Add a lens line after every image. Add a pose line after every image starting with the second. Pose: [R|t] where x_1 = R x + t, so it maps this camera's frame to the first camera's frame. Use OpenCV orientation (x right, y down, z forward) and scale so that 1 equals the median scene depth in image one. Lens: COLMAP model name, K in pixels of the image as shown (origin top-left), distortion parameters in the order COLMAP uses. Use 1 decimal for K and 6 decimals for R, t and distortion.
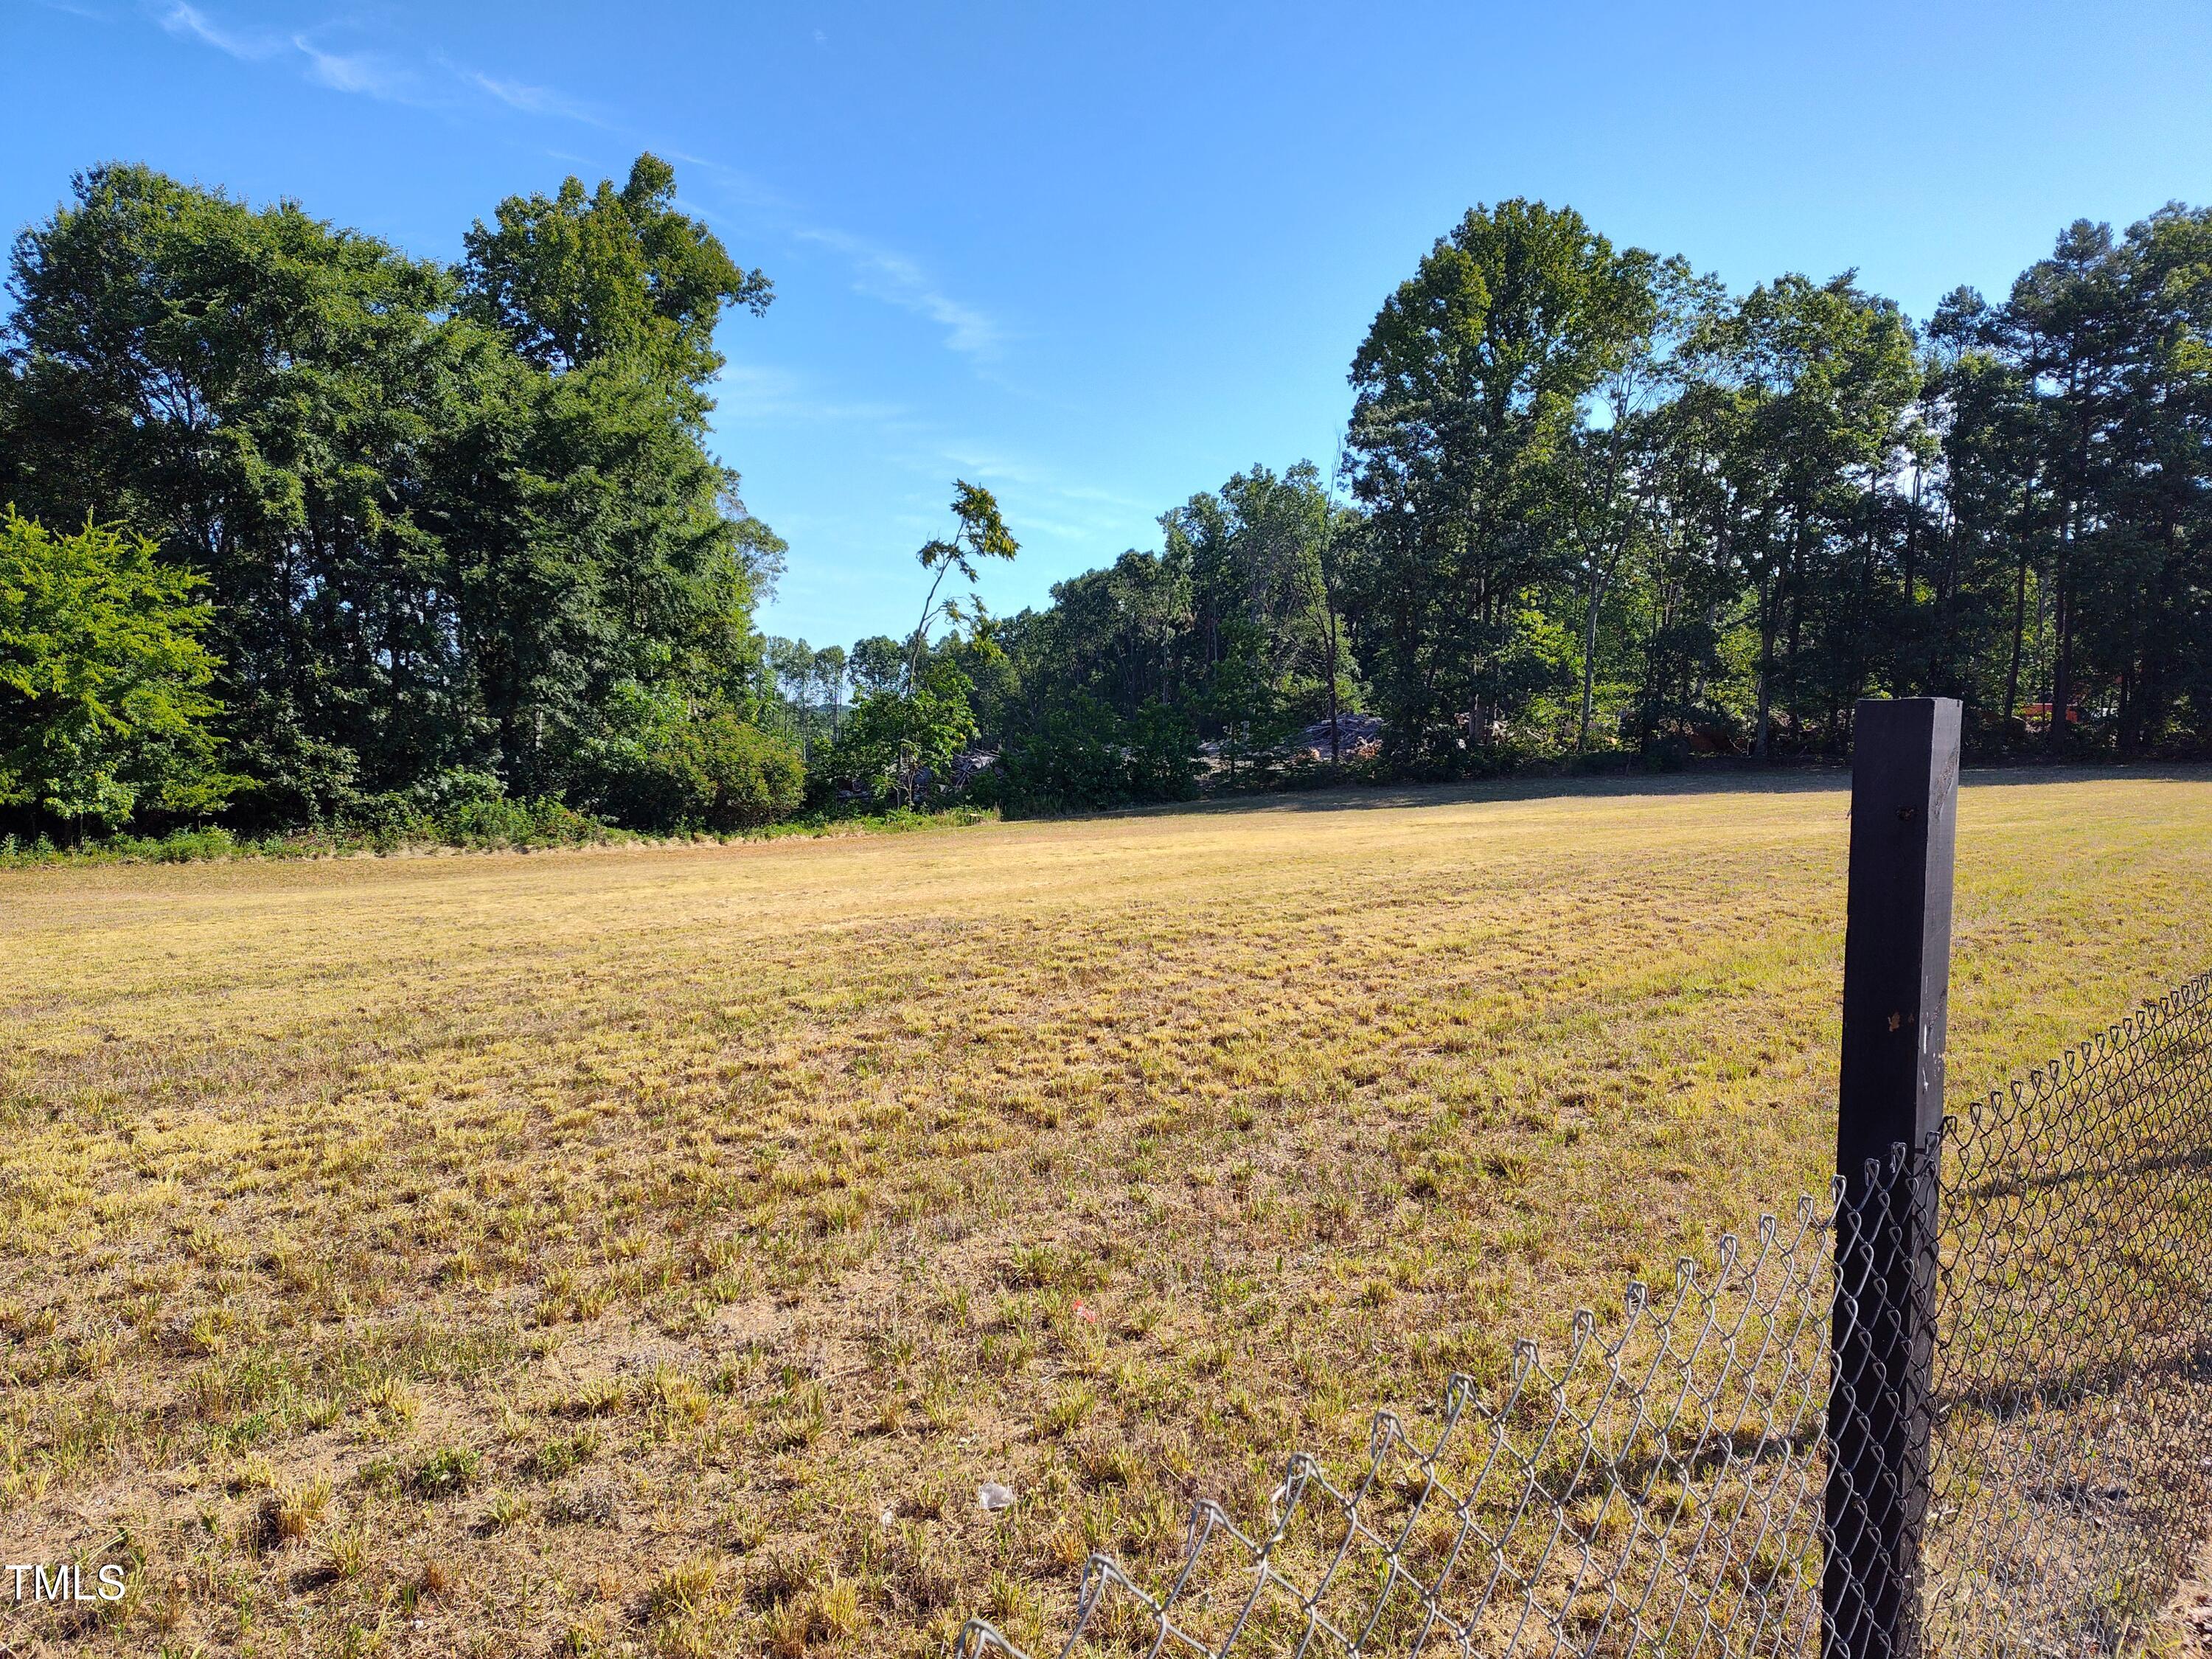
lens RADIAL K [[1571.9, 0, 1114.8], [0, 1571.9, 810.7], [0, 0, 1]] dist [0.048809, -0.059689]
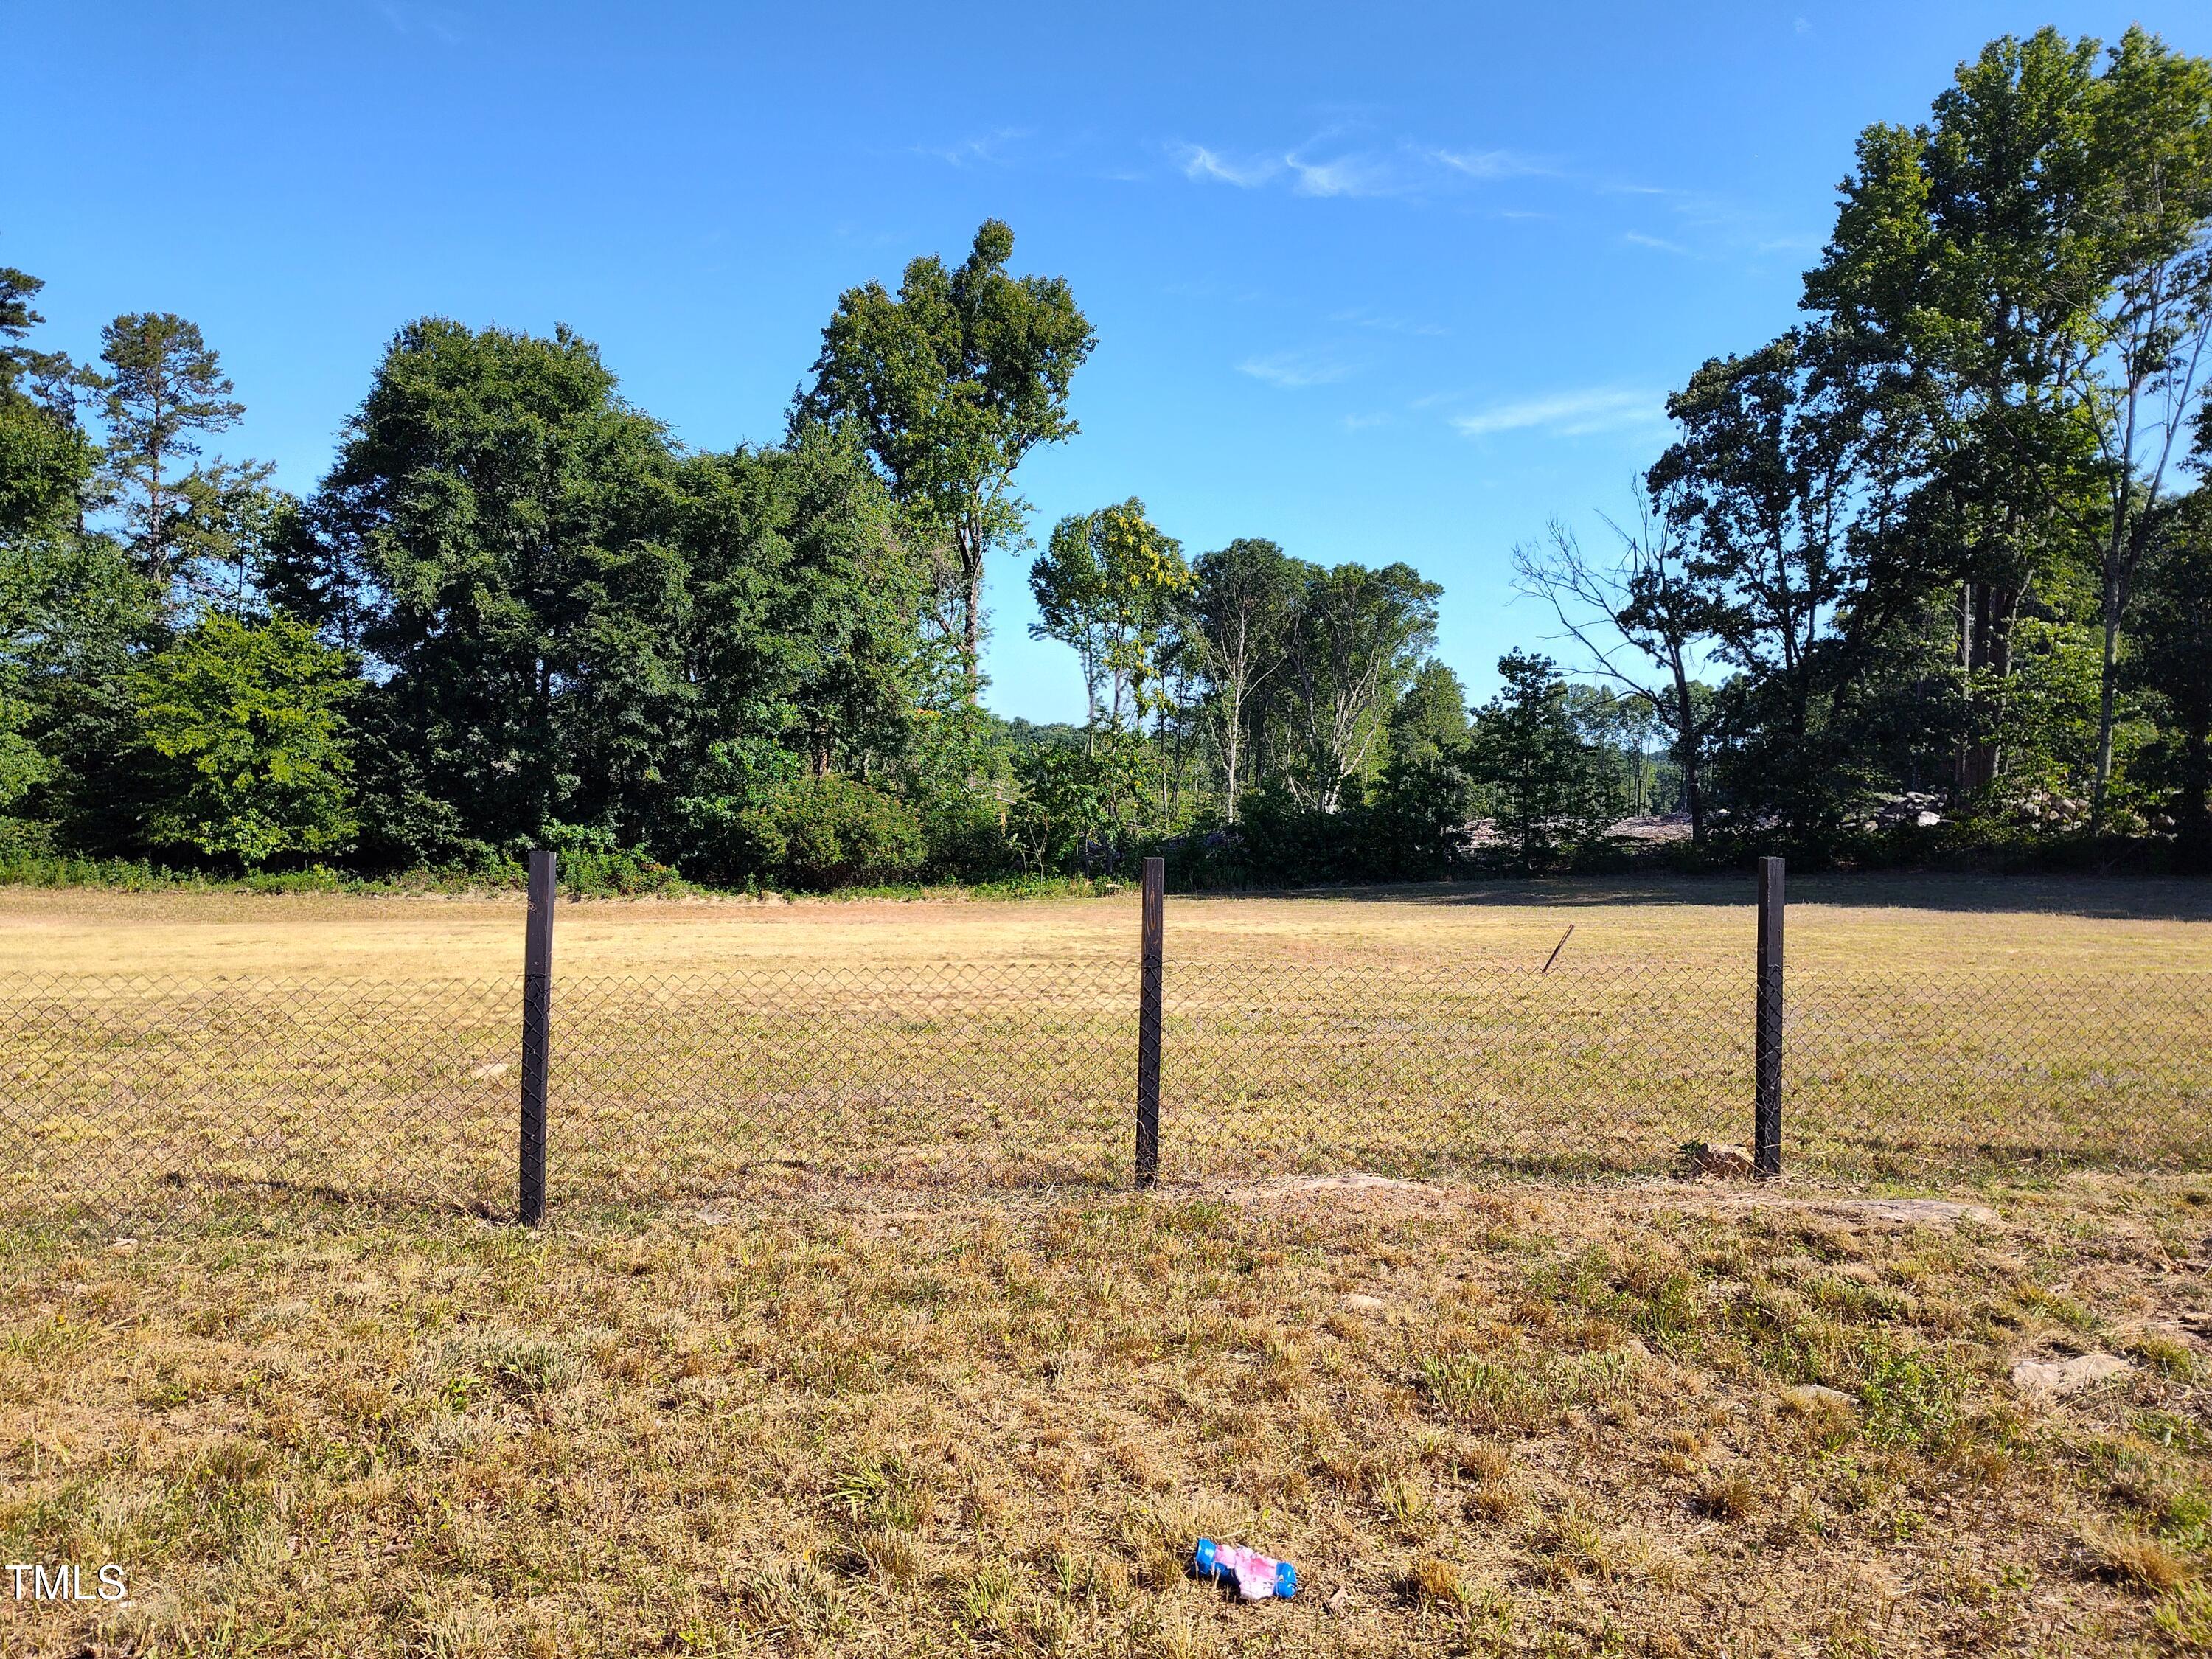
lens RADIAL K [[1571.9, 0, 1127.3], [0, 1571.9, 836.6], [0, 0, 1]] dist [0.048809, -0.059689]
pose [[0.804935, 0.032519, -0.592472, 0.406459], [-0.040632, 0.999174, -0.000361, -0.023259], [0.591971, 0.024364, 0.805591, 0.254249]]
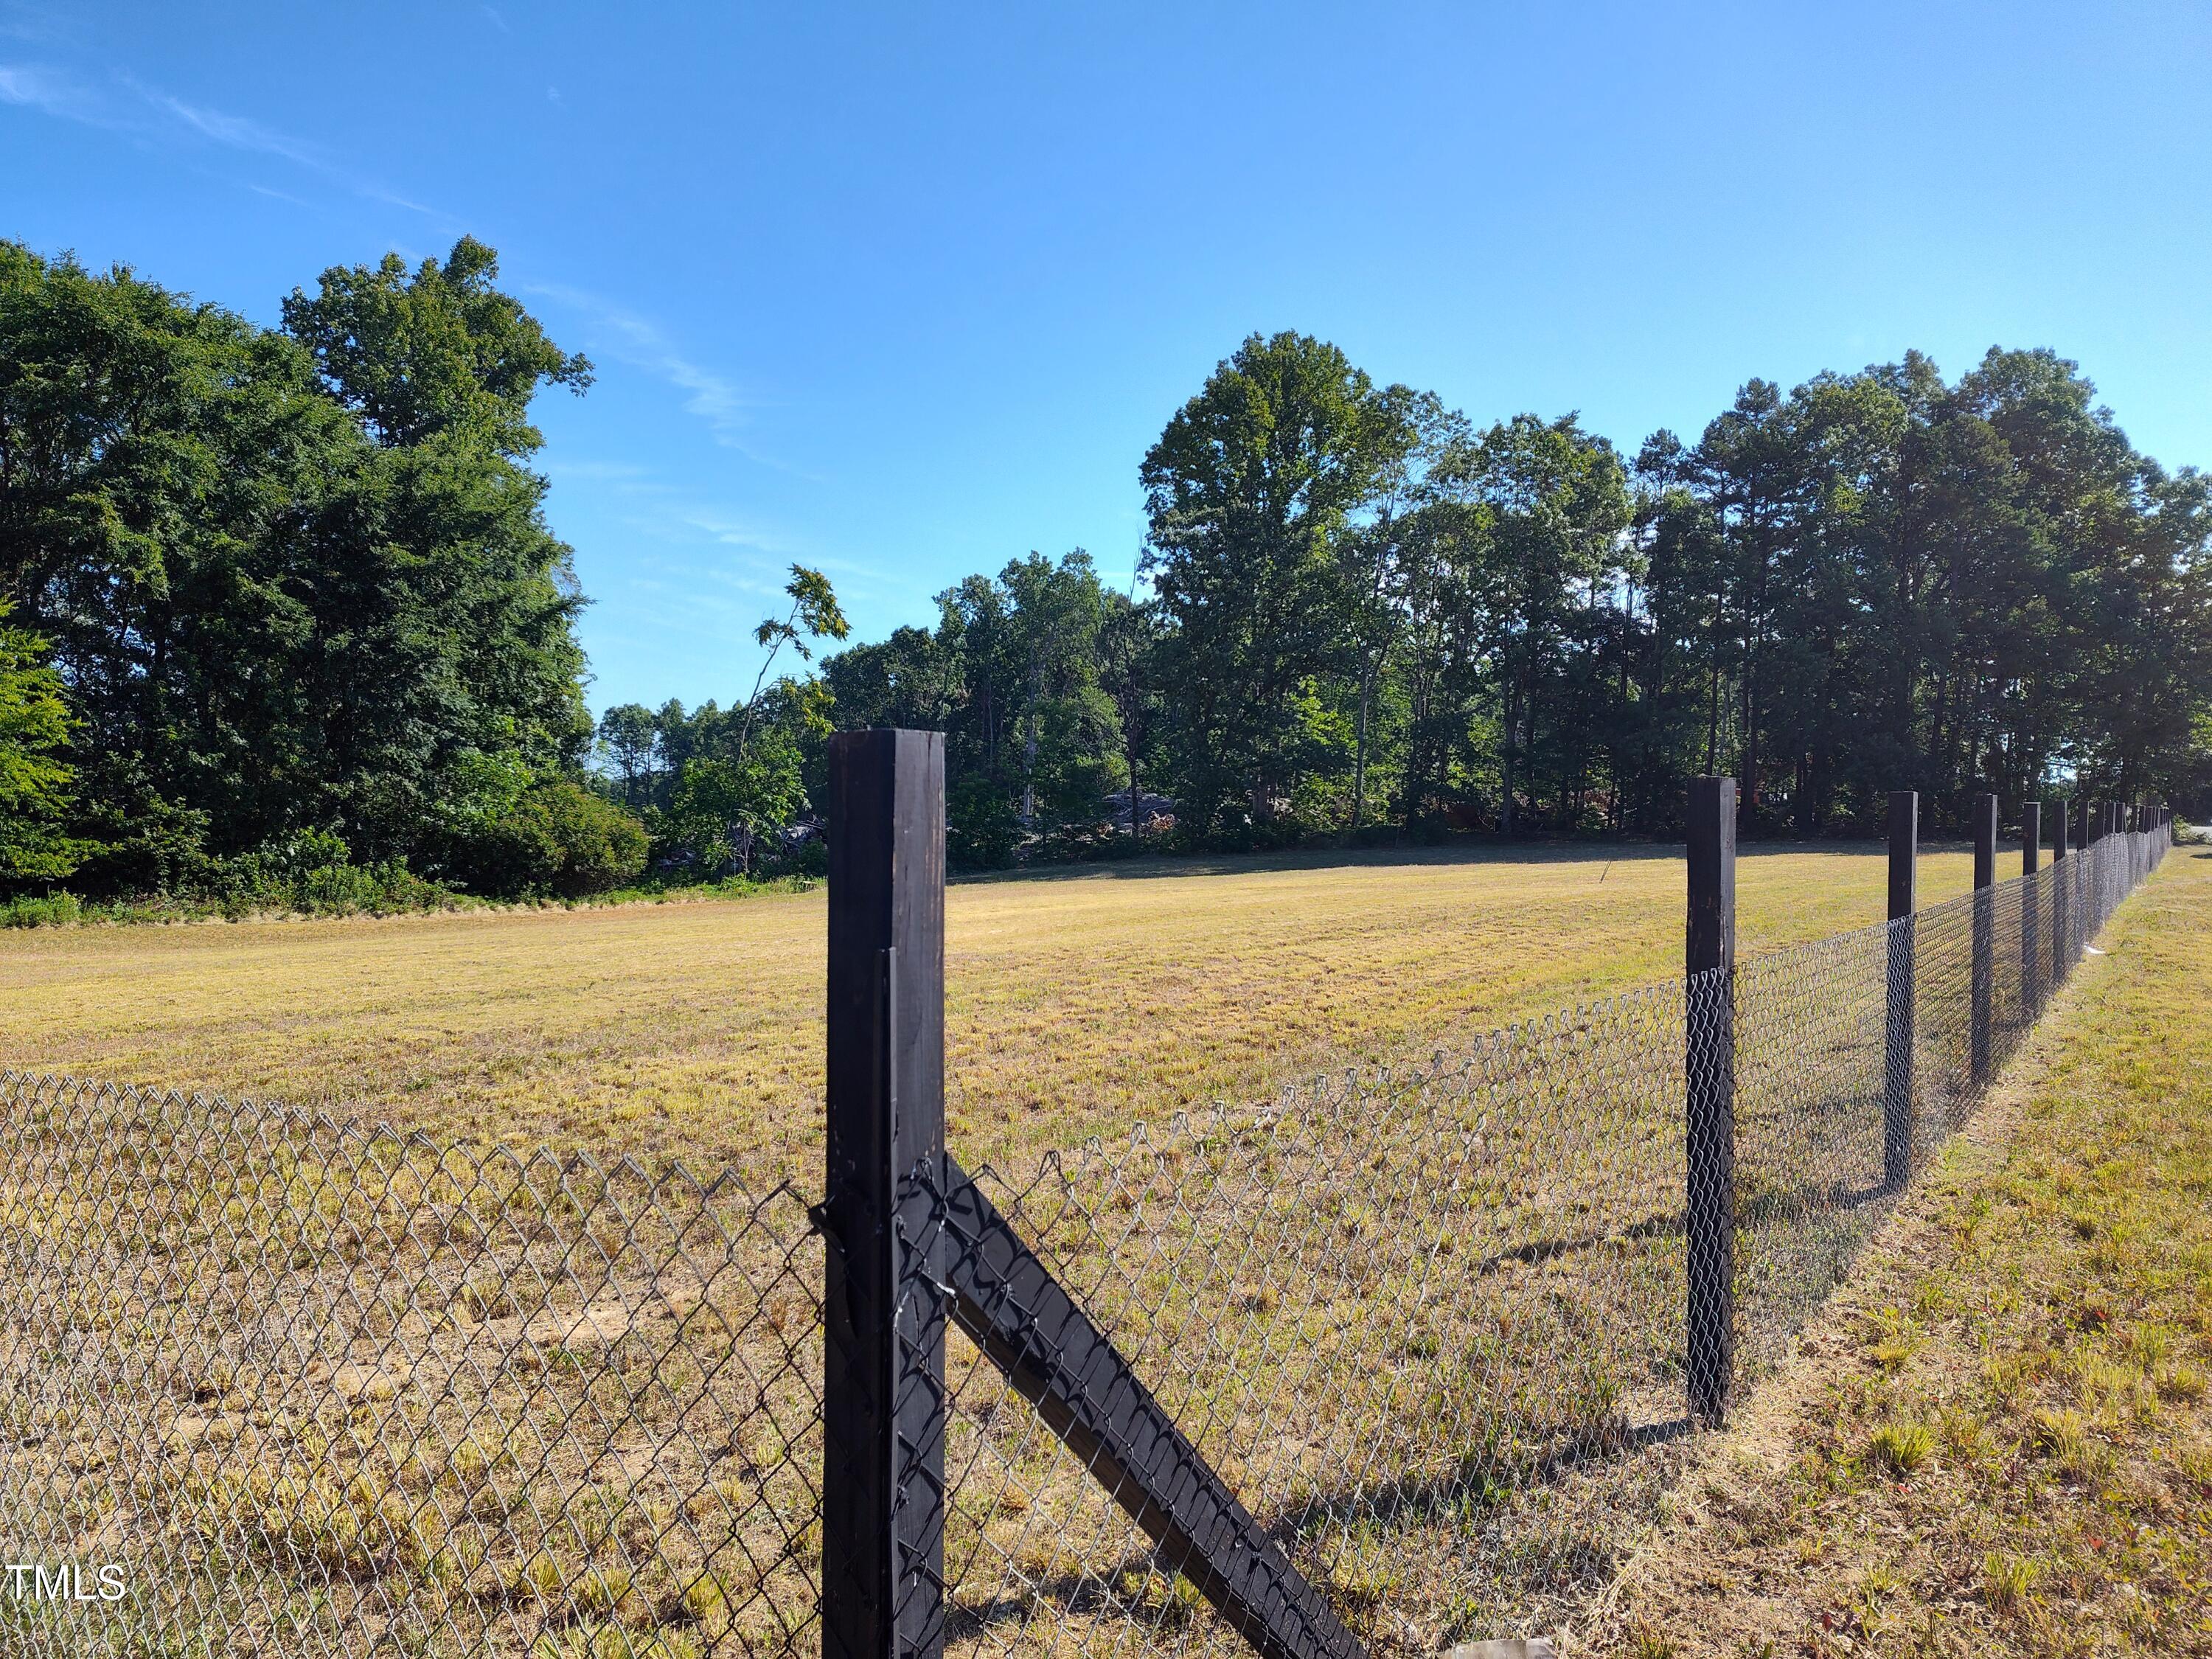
lens RADIAL K [[1571.9, 0, 1128.5], [0, 1571.9, 790.3], [0, 0, 1]] dist [0.048809, -0.059689]
pose [[0.984174, 0.012244, 0.176782, -0.057901], [-0.001771, 0.998240, -0.059280, 0.003058], [-0.177197, 0.058029, 0.982463, -0.060017]]
